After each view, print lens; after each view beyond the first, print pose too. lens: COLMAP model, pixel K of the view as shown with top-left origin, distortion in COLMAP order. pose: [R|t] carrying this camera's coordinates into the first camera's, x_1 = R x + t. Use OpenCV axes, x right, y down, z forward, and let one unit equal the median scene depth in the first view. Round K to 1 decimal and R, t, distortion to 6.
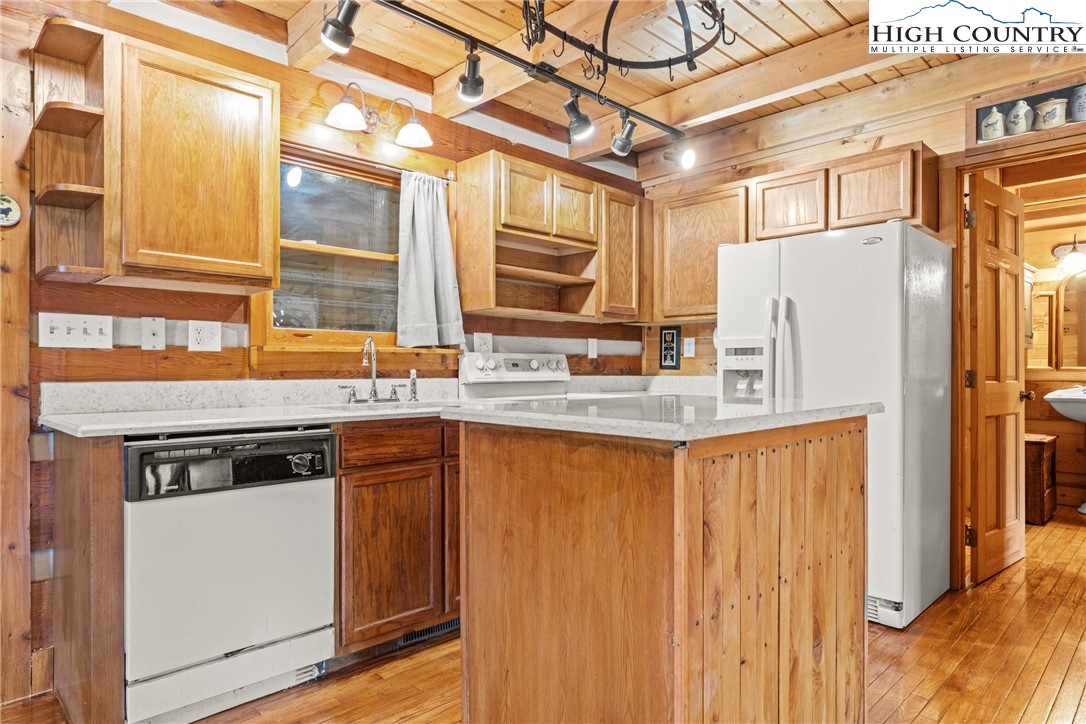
lens RADIAL K [[648.0, 0, 541.4], [0, 648.0, 369.9], [0, 0, 1]] dist [-0.000722, -0.000668]
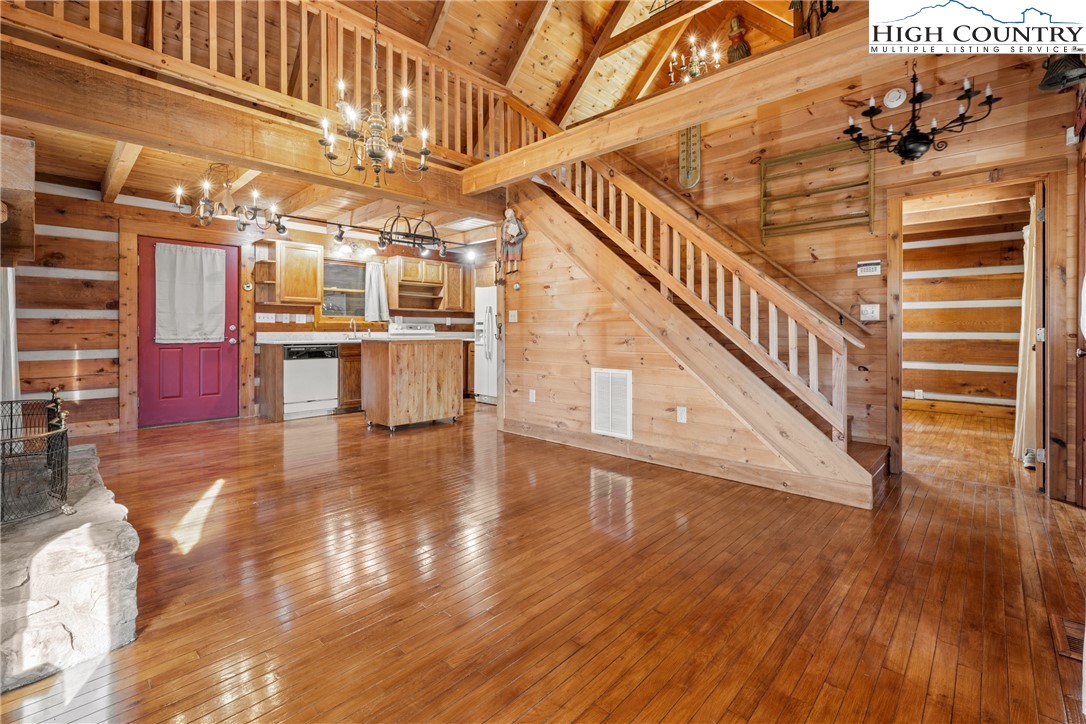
lens RADIAL K [[474.2, 0, 548.3], [0, 474.2, 334.4], [0, 0, 1]] dist [-0.001337, -0.000268]
pose [[0.999444, 0.003434, 0.033154, 0.736841], [-0.003649, 0.999973, 0.006418, 0.009727], [-0.033131, -0.006535, 0.999430, -1.619493]]
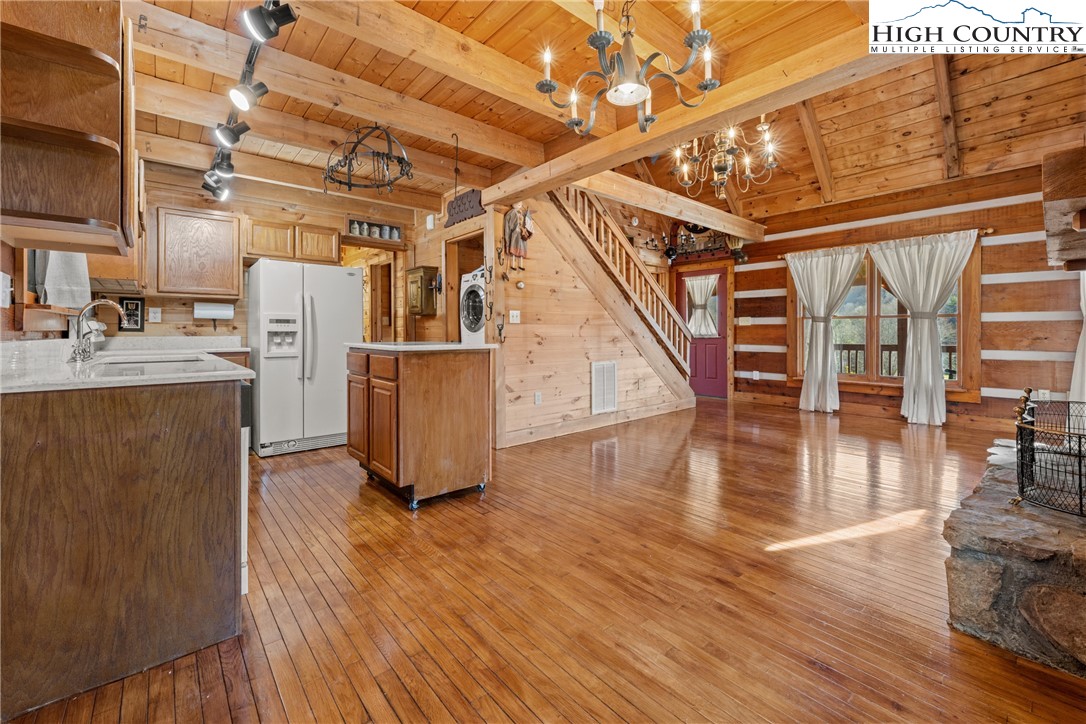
lens RADIAL K [[445.7, 0, 545.3], [0, 445.7, 330.8], [0, 0, 1]] dist [0.000648, 0.000082]
pose [[0.075171, 0.004127, 0.997162, -1.145726], [0.003335, 0.999985, -0.004391, 0.007872], [-0.997165, 0.003655, 0.075156, 0.238271]]
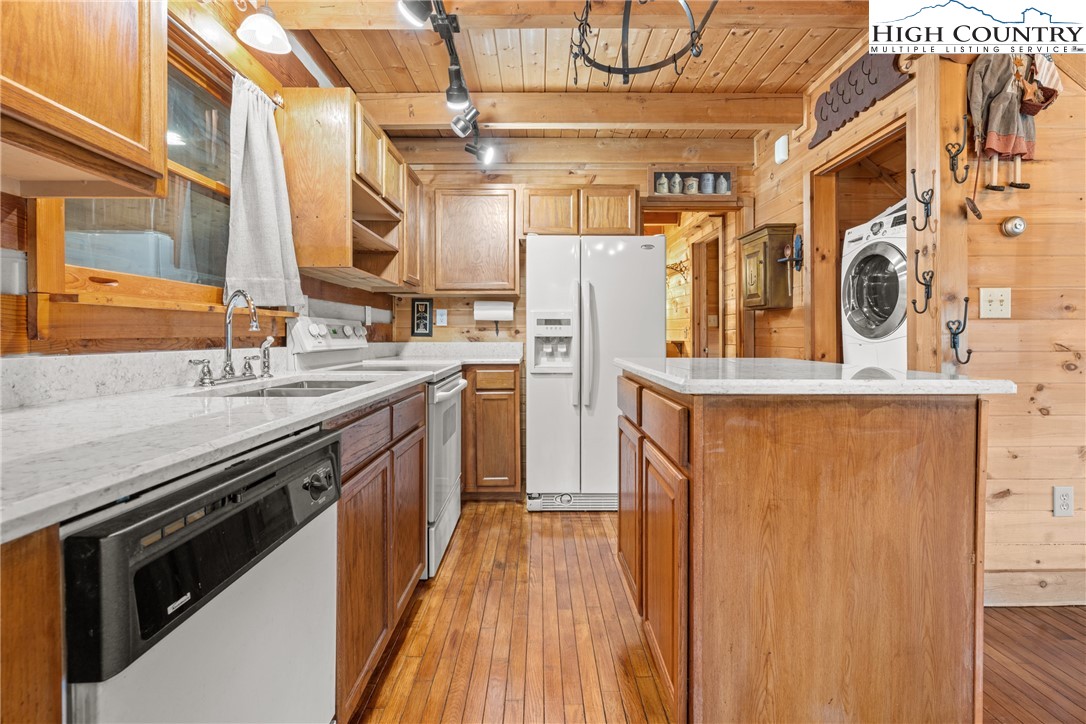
lens RADIAL K [[491.2, 0, 544.9], [0, 491.2, 340.1], [0, 0, 1]] dist [-0.001438, -0.000031]
pose [[0.698847, -0.005377, 0.715251, -0.498389], [0.001150, 0.999979, 0.006394, 0.000519], [-0.715270, -0.003646, 0.698838, 0.461327]]
